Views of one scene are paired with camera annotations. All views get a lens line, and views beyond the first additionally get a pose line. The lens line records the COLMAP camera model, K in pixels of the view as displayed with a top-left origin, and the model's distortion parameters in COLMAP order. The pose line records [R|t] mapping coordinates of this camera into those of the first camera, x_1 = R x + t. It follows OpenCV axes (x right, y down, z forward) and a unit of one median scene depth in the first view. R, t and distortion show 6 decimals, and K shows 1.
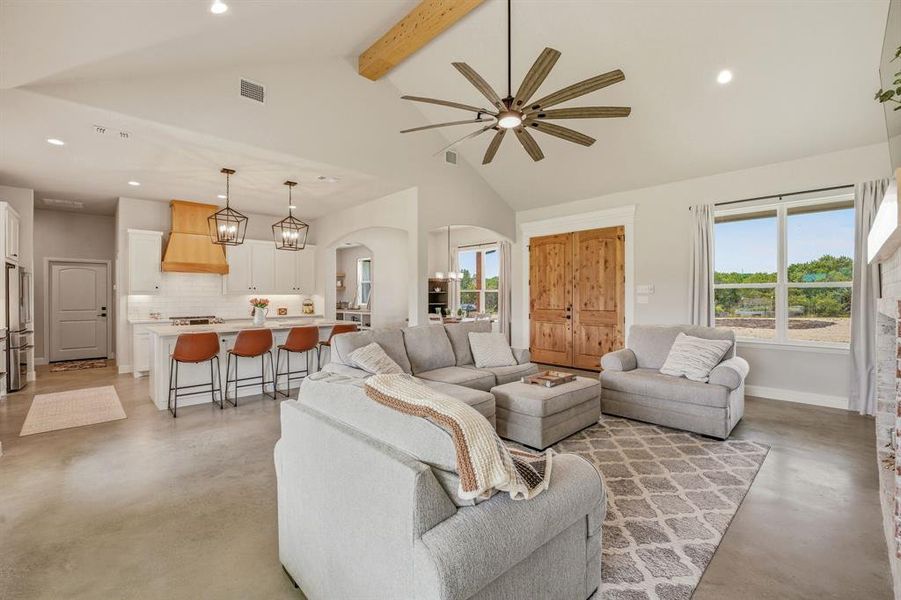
lens RADIAL K [[374.0, 0, 440.8], [0, 374.0, 298.1], [0, 0, 1]] dist [-0.018304, 0.001515]
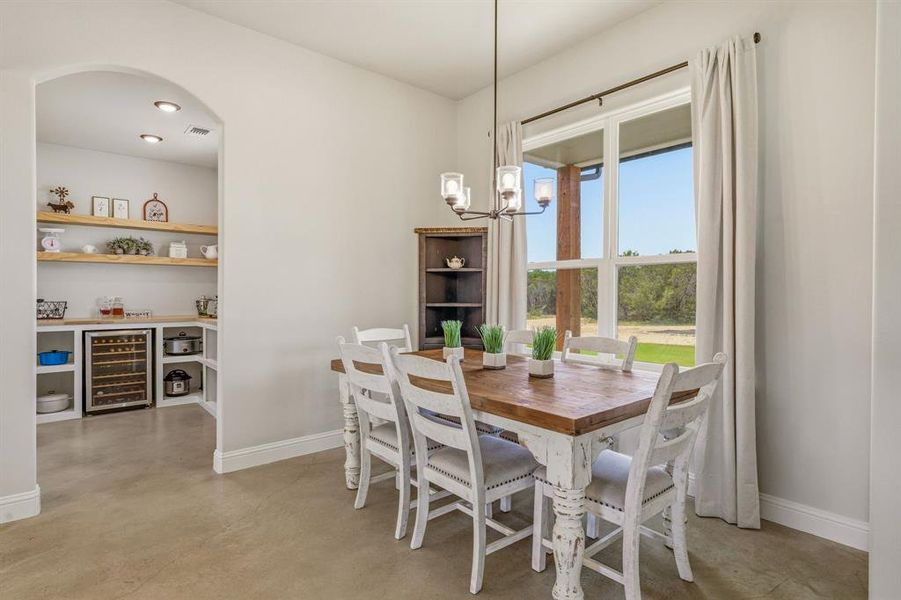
lens RADIAL K [[477.7, 0, 443.0], [0, 477.7, 293.8], [0, 0, 1]] dist [0.014725, 0.000896]
pose [[0.998413, 0.005080, -0.056089, 0.008355], [-0.005049, 0.999987, 0.000684, 0.007406], [0.056092, -0.000400, 0.998426, 0.851359]]
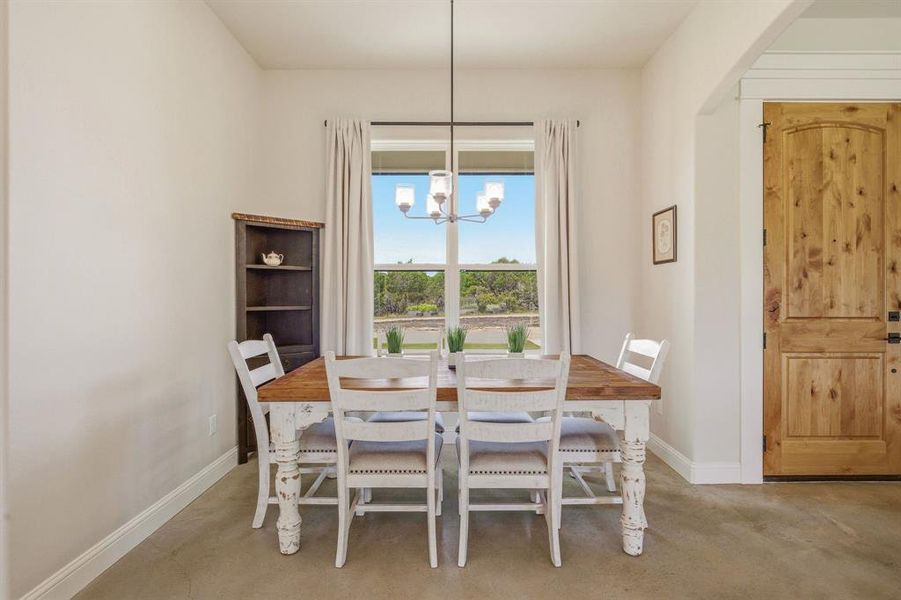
lens RADIAL K [[446.4, 0, 463.3], [0, 446.4, 293.1], [0, 0, 1]] dist [0.000774, -0.000730]
pose [[0.675891, -0.001482, 0.737000, -0.242100], [0.003211, 0.999994, -0.000935, 0.006722], [-0.736994, 0.002998, 0.675892, 0.982874]]
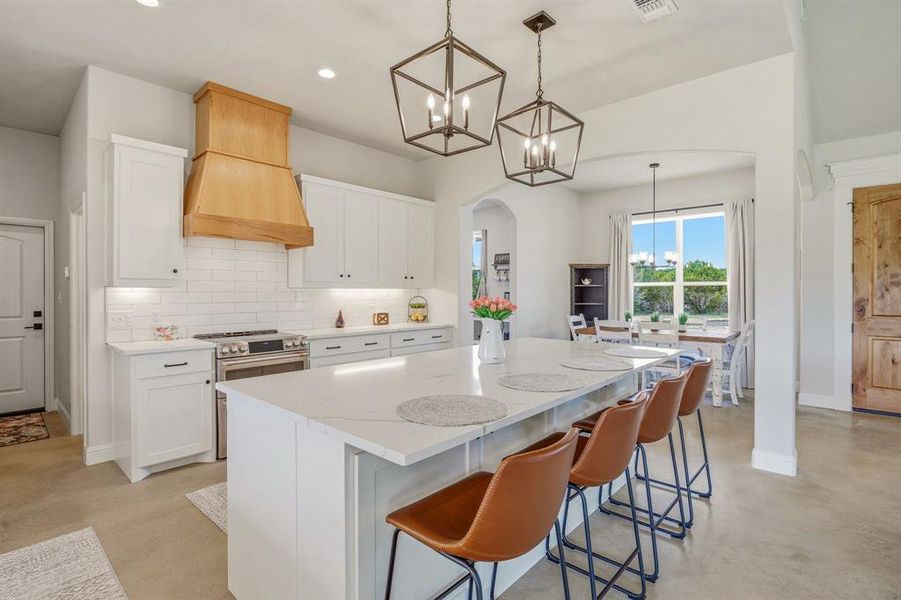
lens RADIAL K [[427.4, 0, 448.1], [0, 427.4, 294.6], [0, 0, 1]] dist [-0.004578, -0.002412]
pose [[0.998136, 0.002861, 0.060960, -0.430030], [-0.002863, 0.999996, -0.000063, -0.000139], [-0.060960, -0.000111, 0.998140, 0.424513]]
